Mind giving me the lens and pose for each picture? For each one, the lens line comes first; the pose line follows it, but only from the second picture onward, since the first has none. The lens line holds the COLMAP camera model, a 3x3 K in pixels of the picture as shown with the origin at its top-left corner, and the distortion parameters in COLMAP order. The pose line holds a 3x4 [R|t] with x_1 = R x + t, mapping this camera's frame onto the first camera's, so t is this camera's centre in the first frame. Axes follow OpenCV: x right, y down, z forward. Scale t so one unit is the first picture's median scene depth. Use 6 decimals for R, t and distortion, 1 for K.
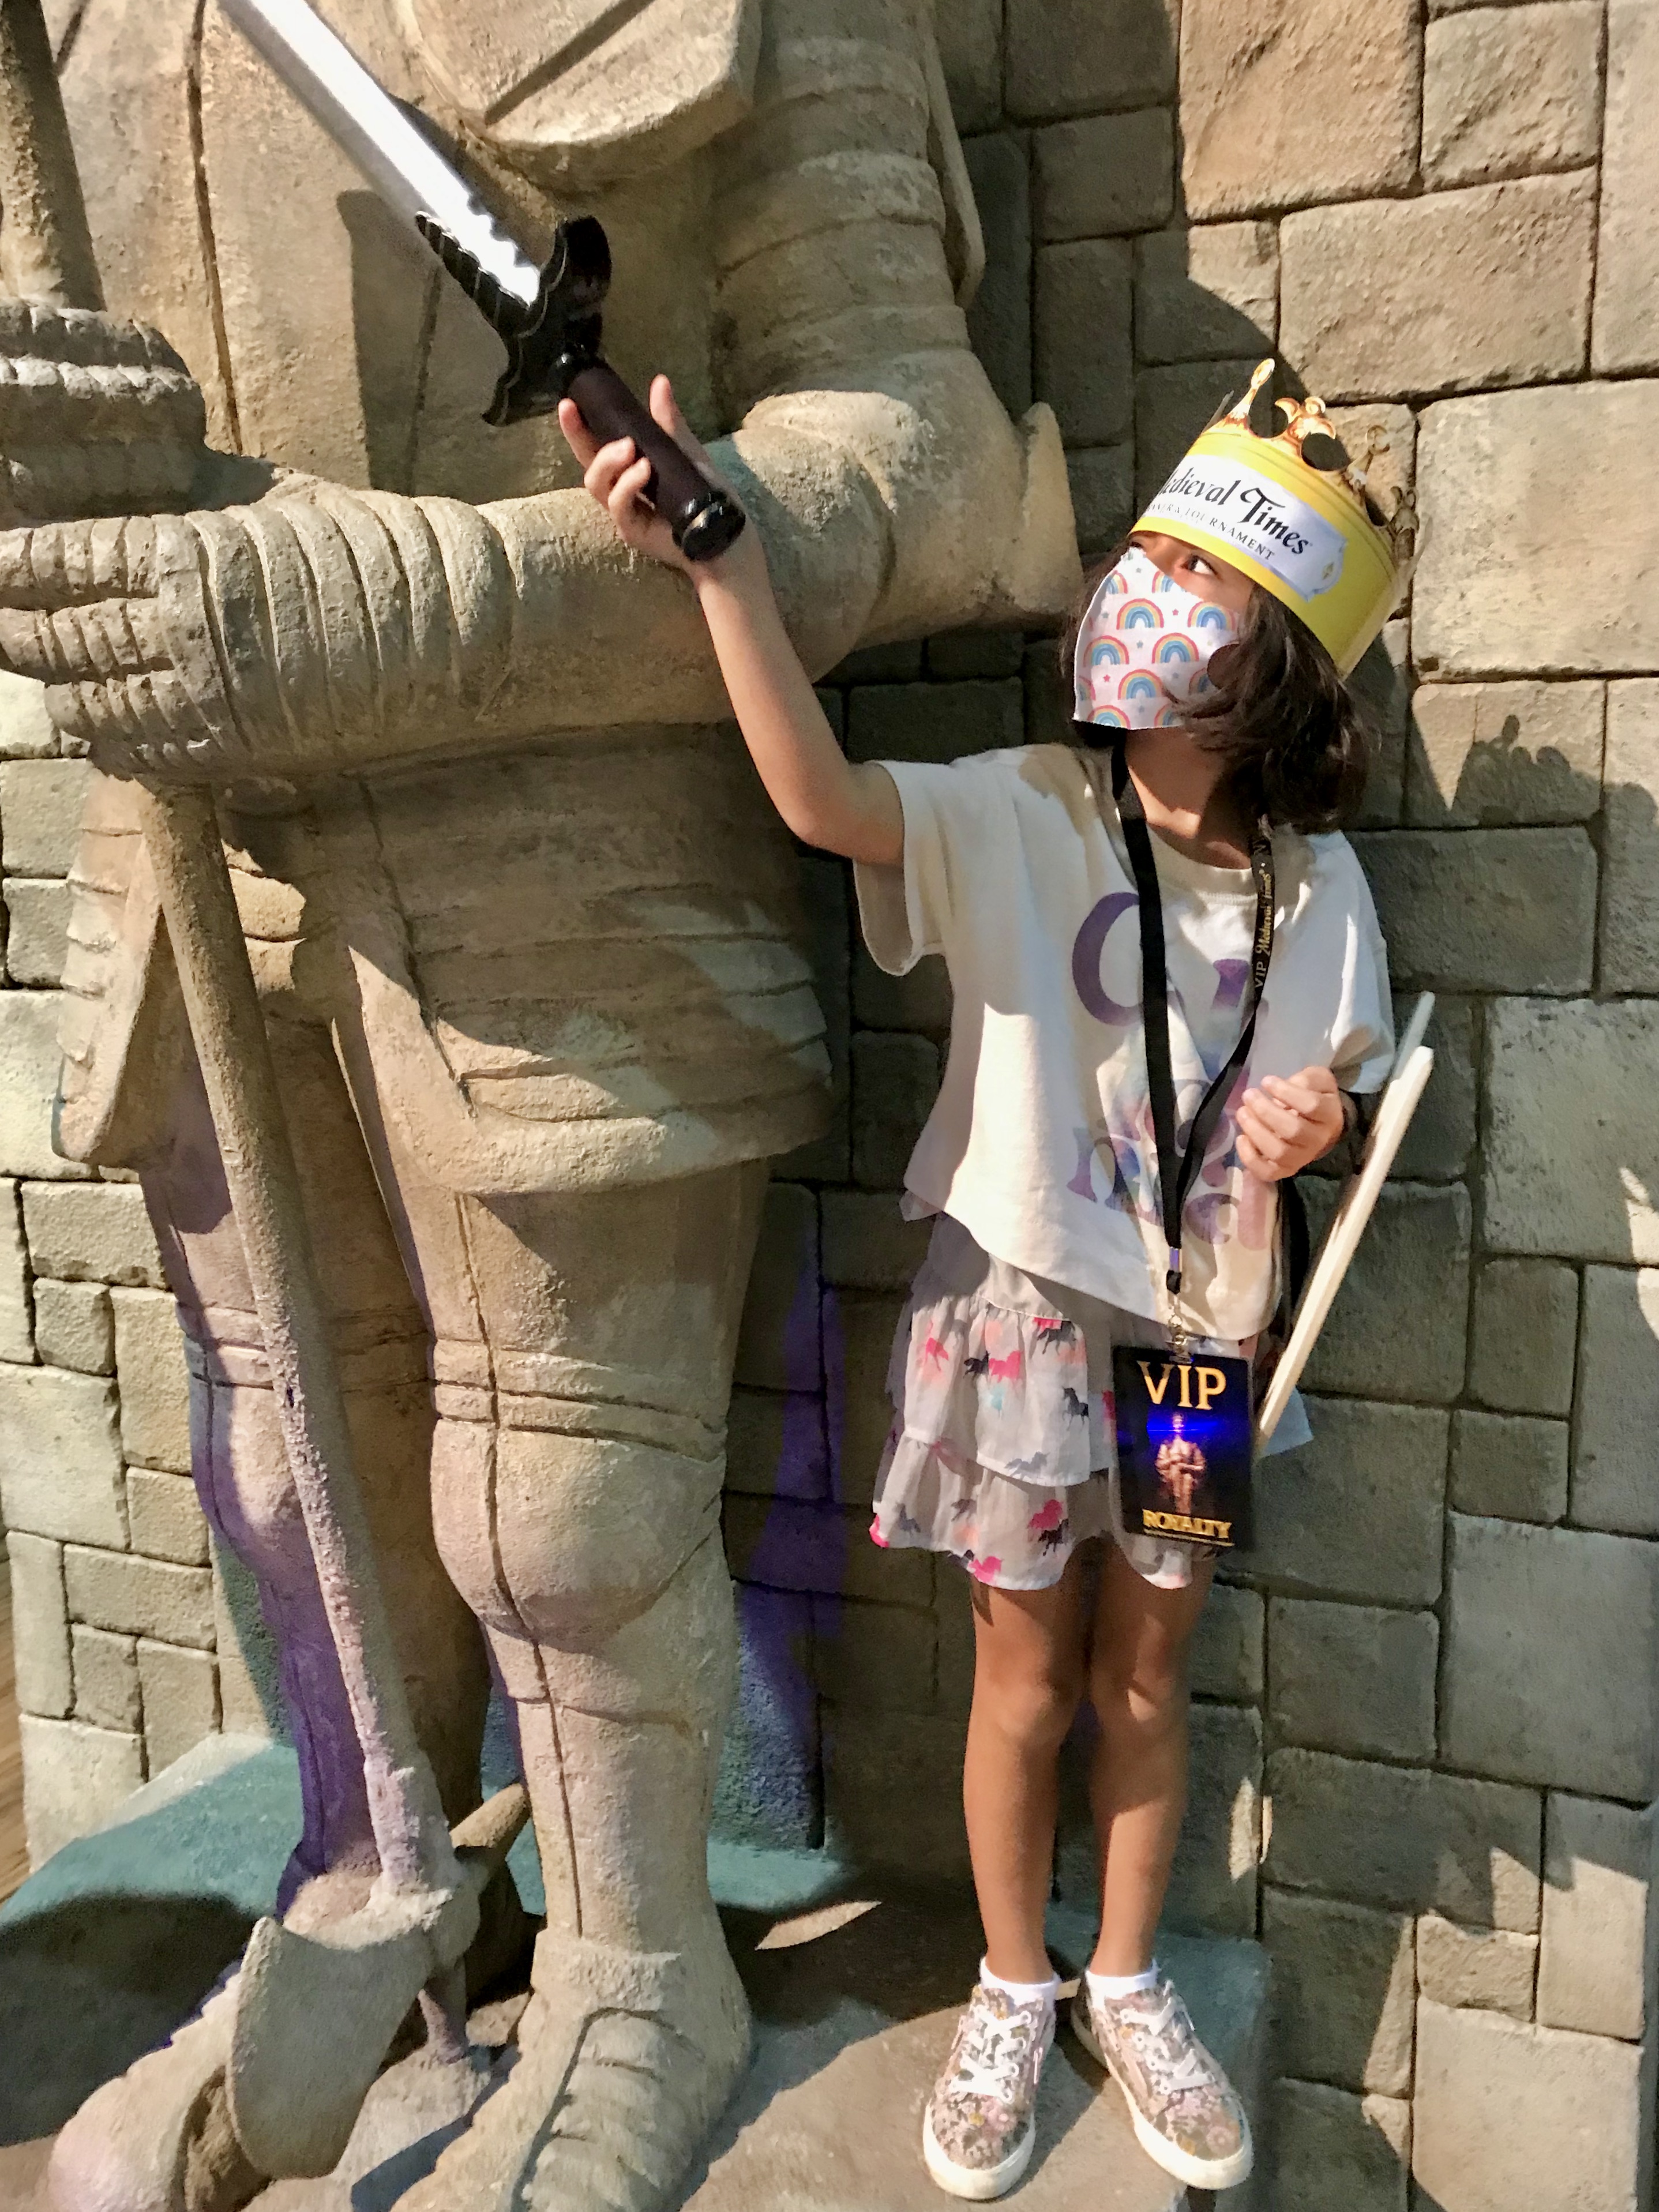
lens RADIAL K [[1952.6, 0, 829.5], [0, 1952.6, 1106.0], [0, 0, 1]] dist [0.018874, 0.014827]
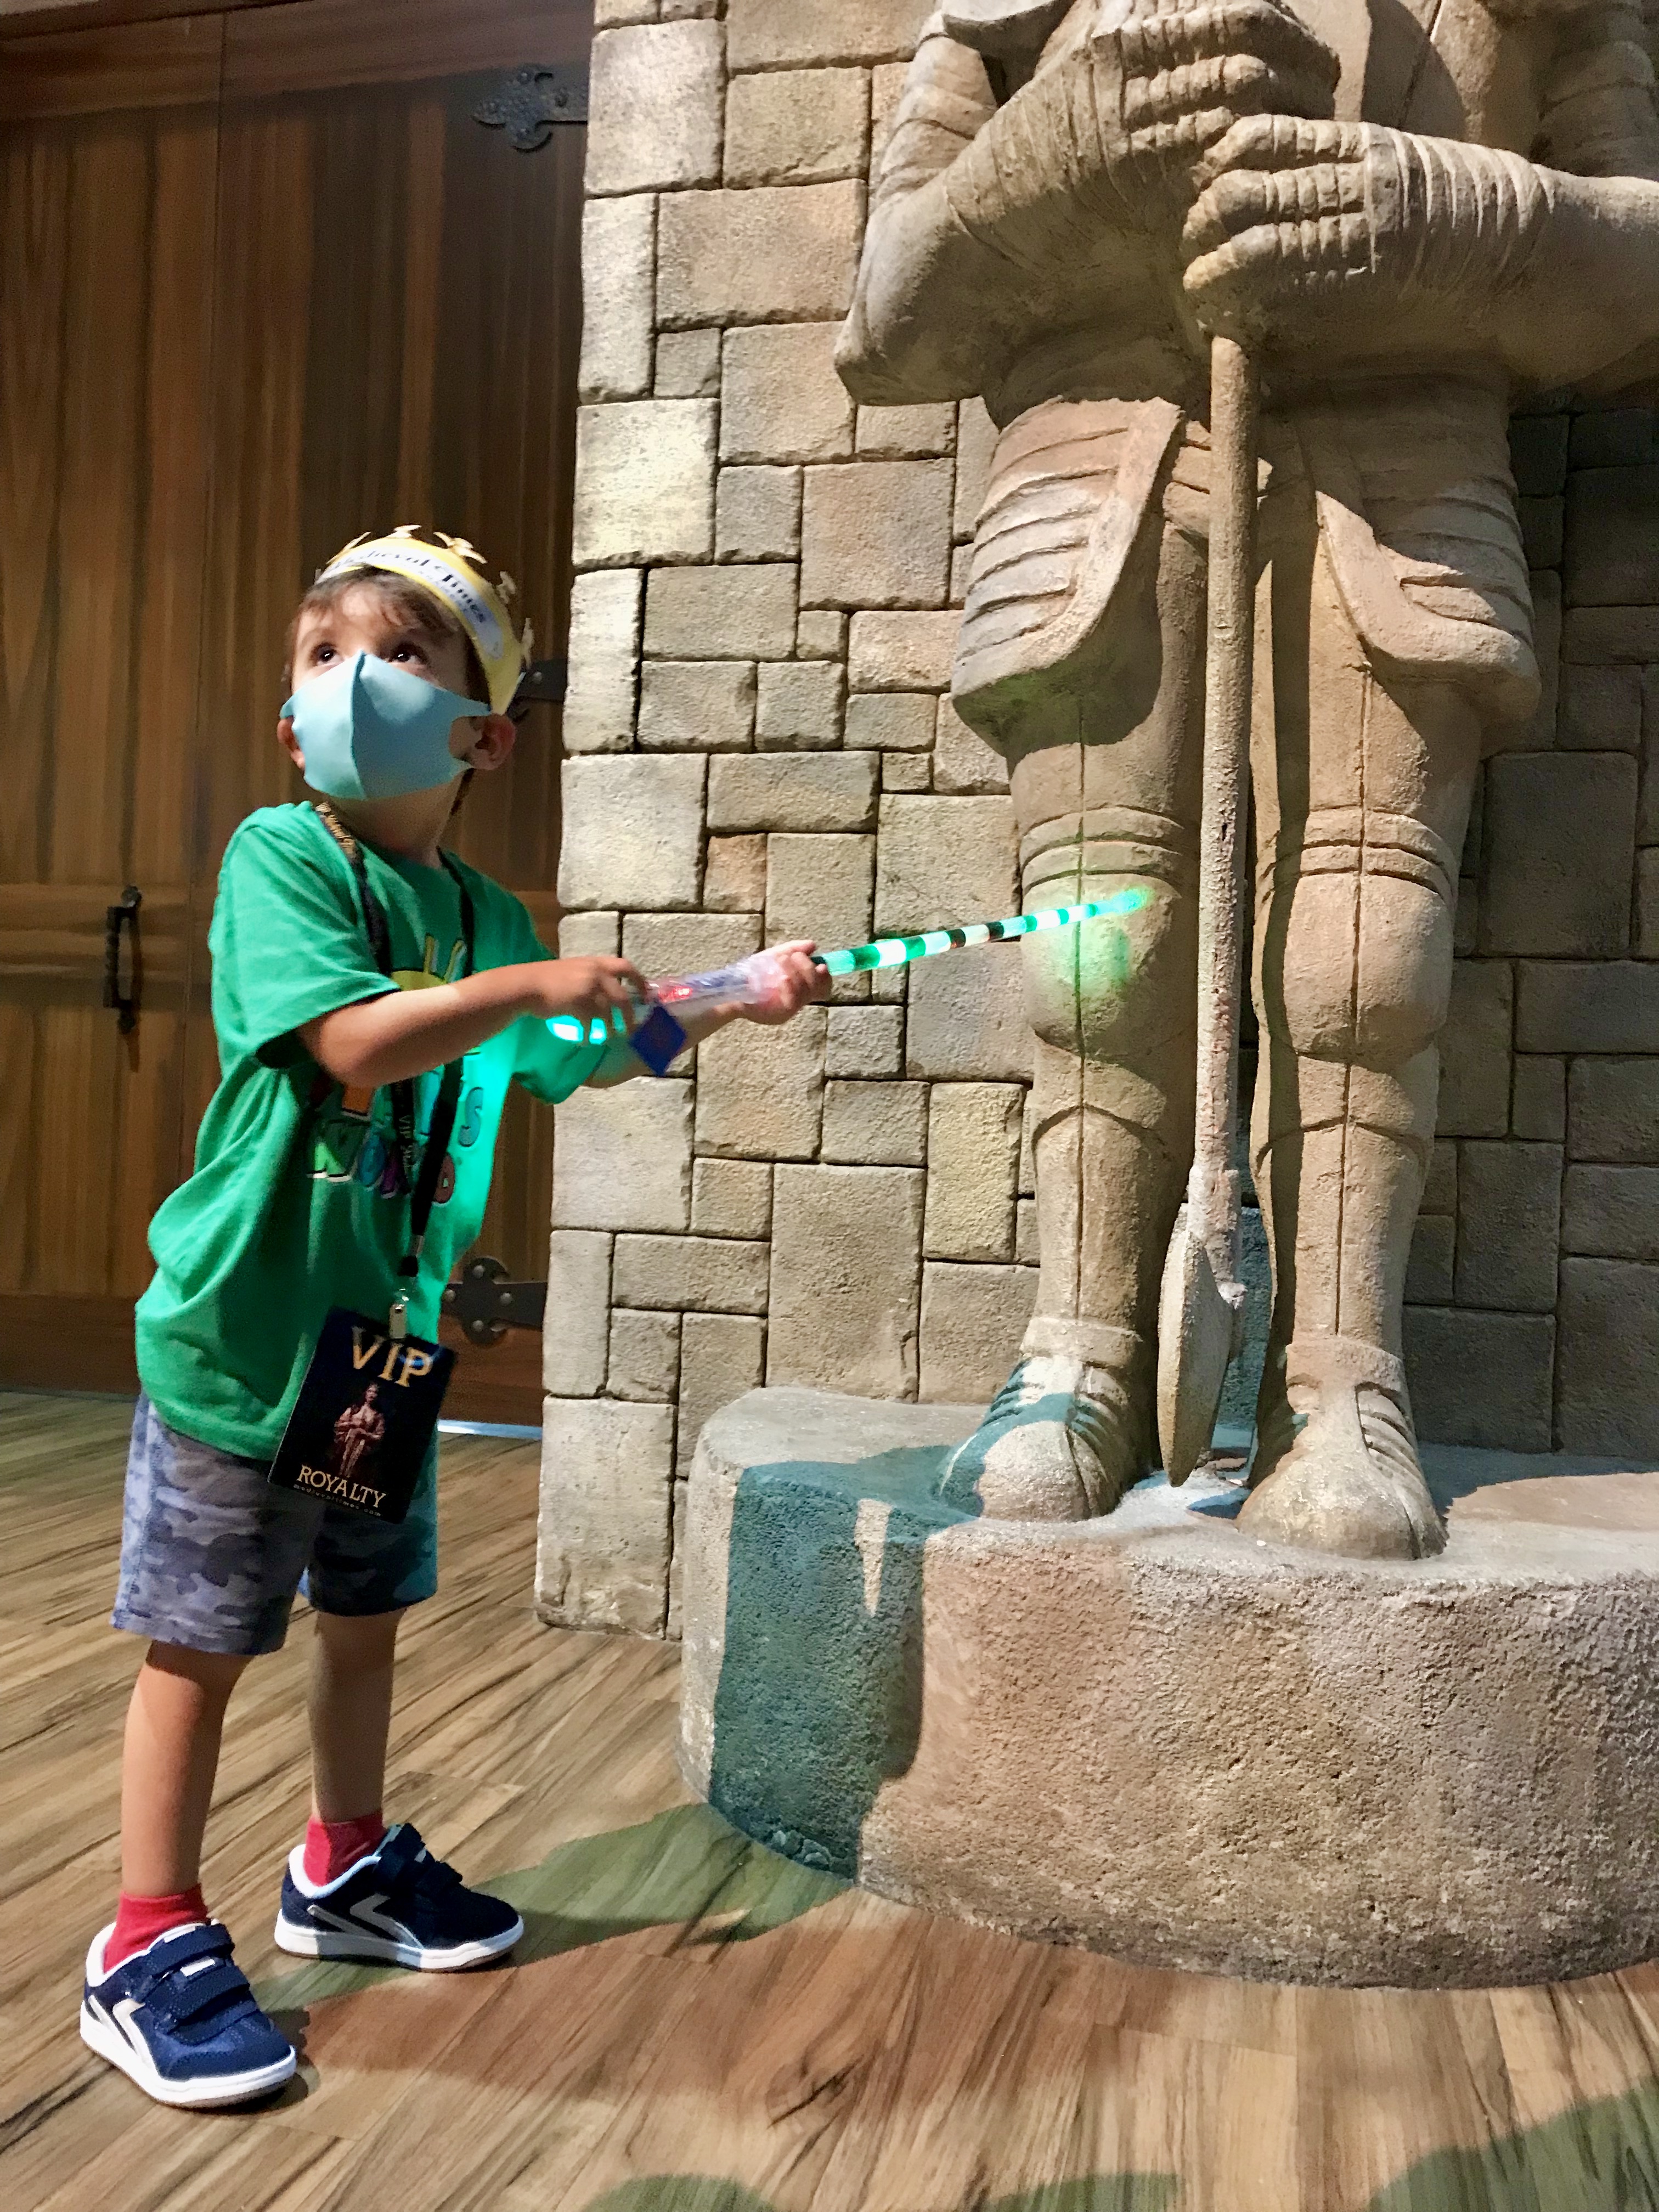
lens RADIAL K [[1860.3, 0, 833.6], [0, 1860.3, 1115.8], [0, 0, 1]] dist [0.006328, -0.009678]
pose [[0.987170, 0.061847, 0.147208, -0.656130], [-0.034867, 0.983185, -0.179252, 0.530248], [-0.155819, 0.171820, 0.972727, -0.150114]]
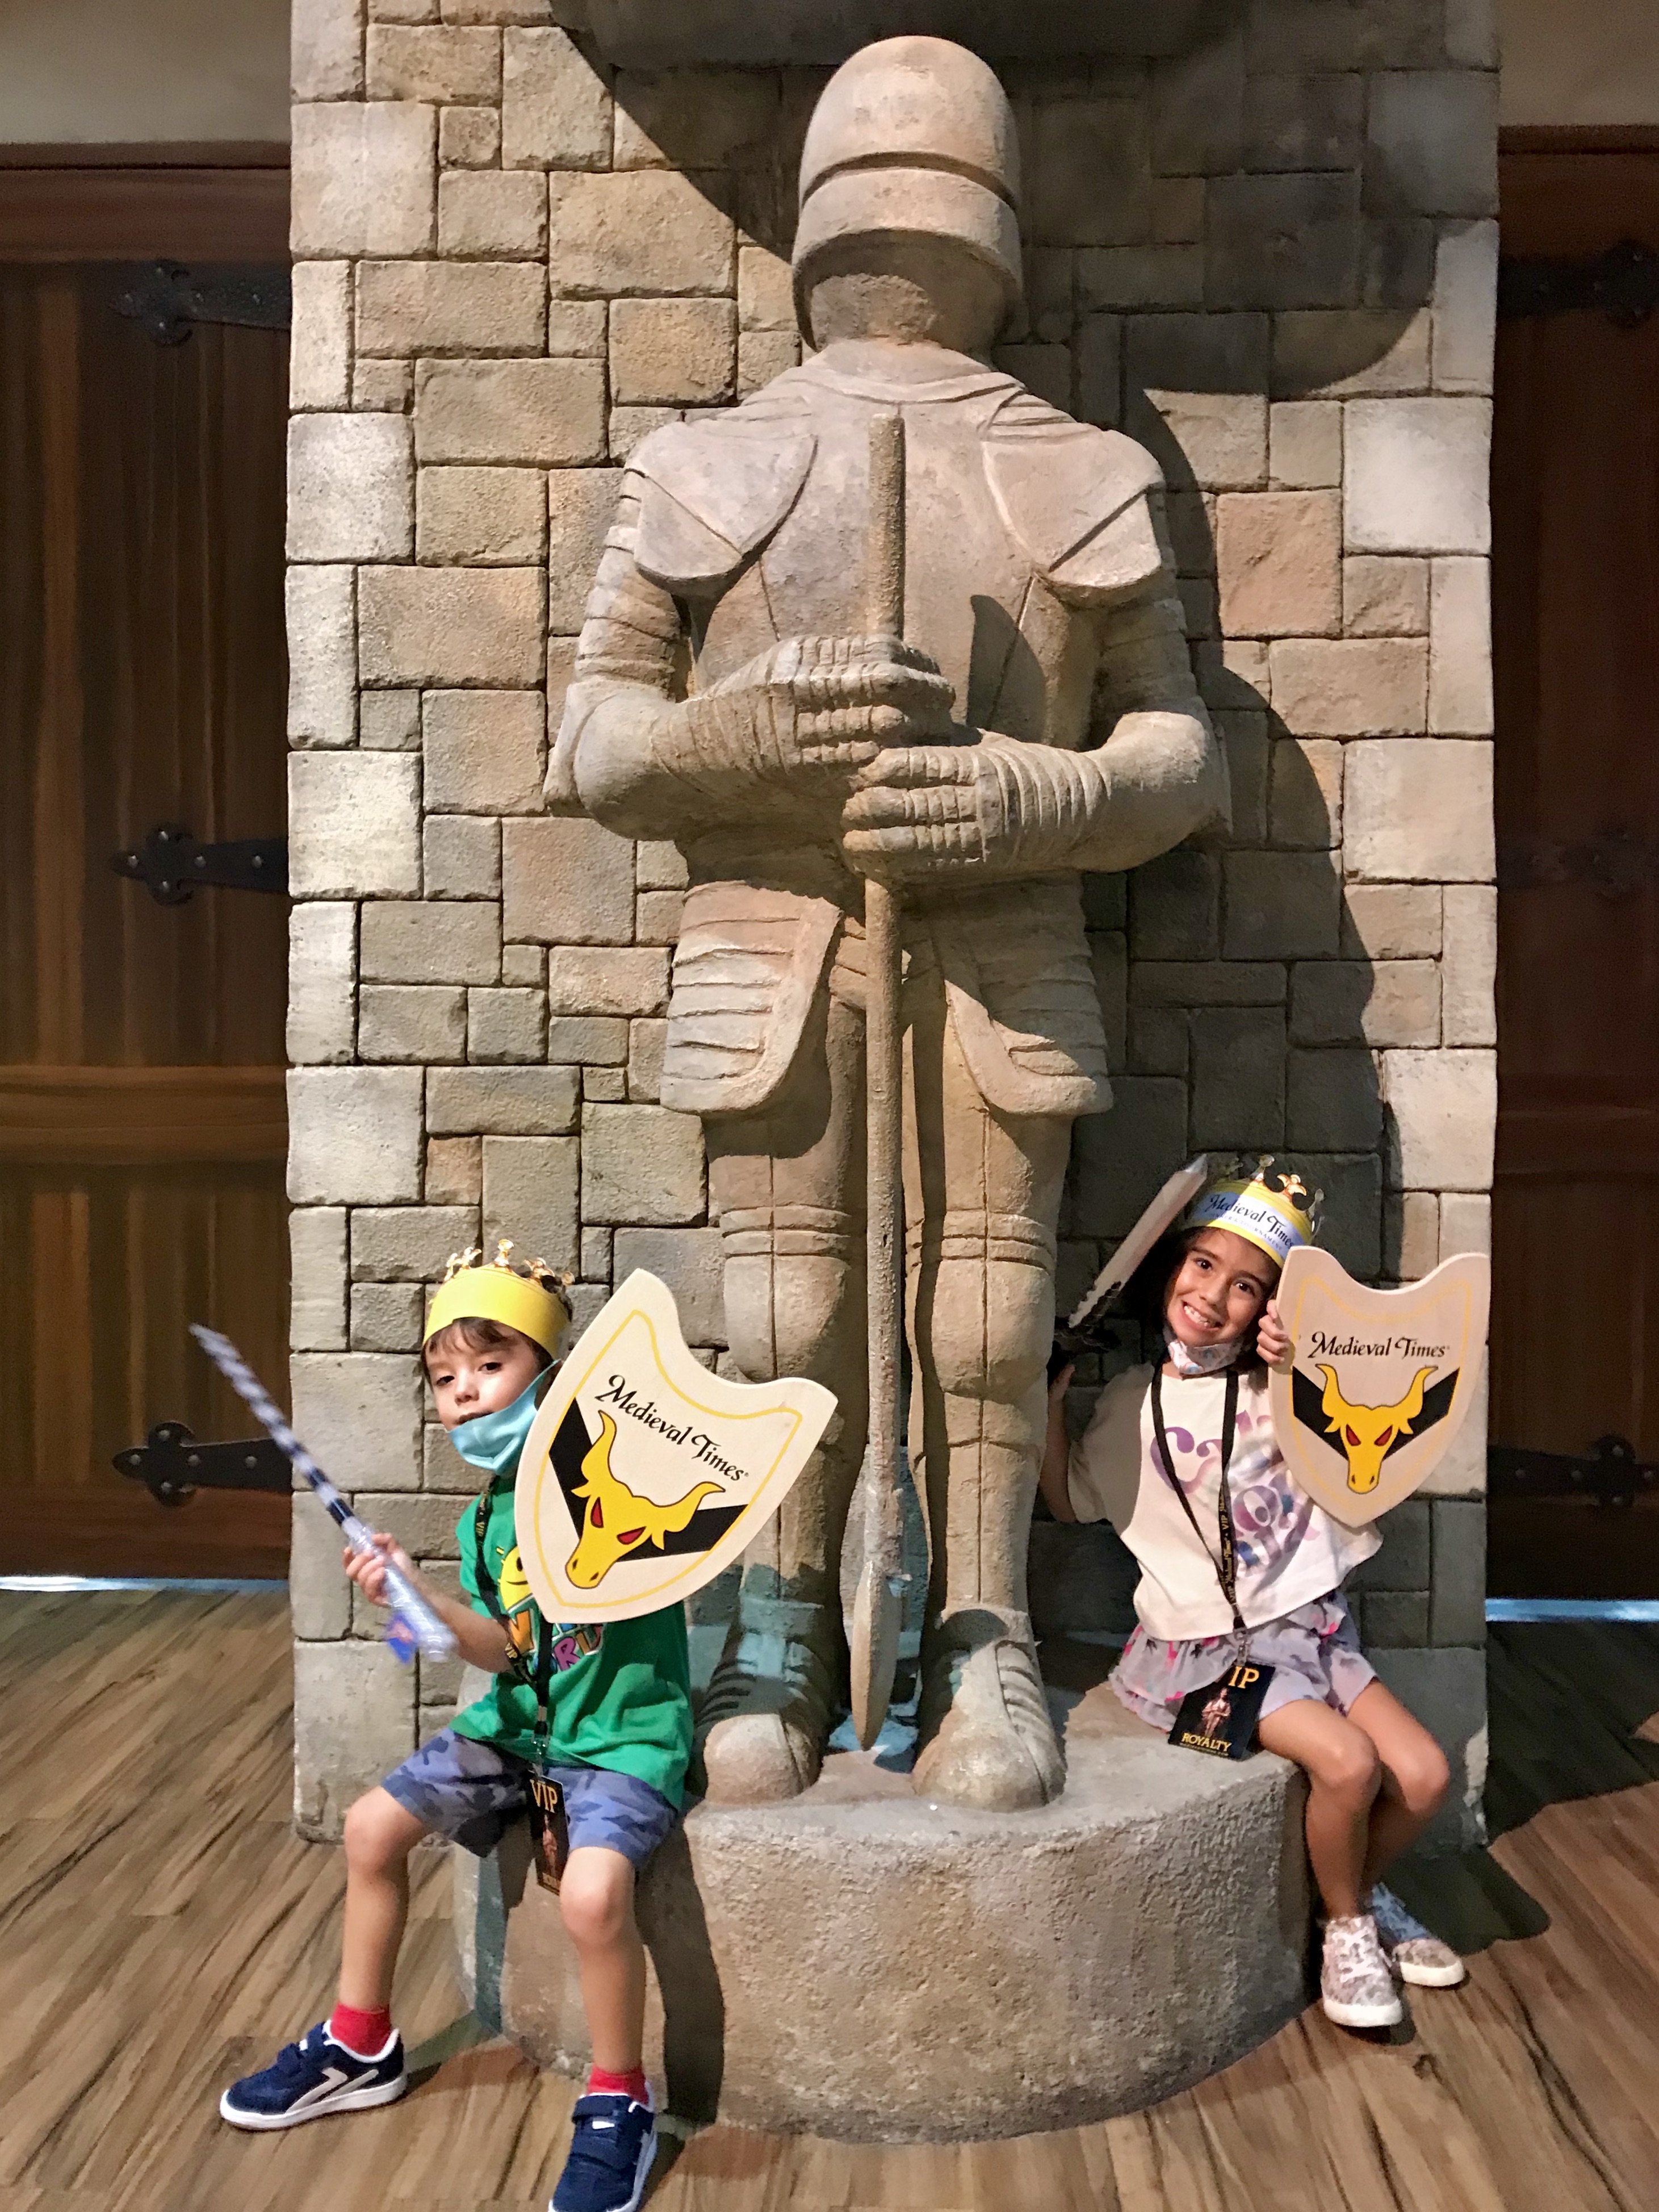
lens RADIAL K [[1912.5, 0, 873.2], [0, 1912.5, 1075.3], [0, 0, 1]] dist [0.142709, -0.431102]
pose [[0.929607, 0.018787, 0.368074, -0.838360], [0.039371, 0.987923, -0.149860, 0.236632], [-0.366444, 0.153803, 0.917640, -0.530321]]
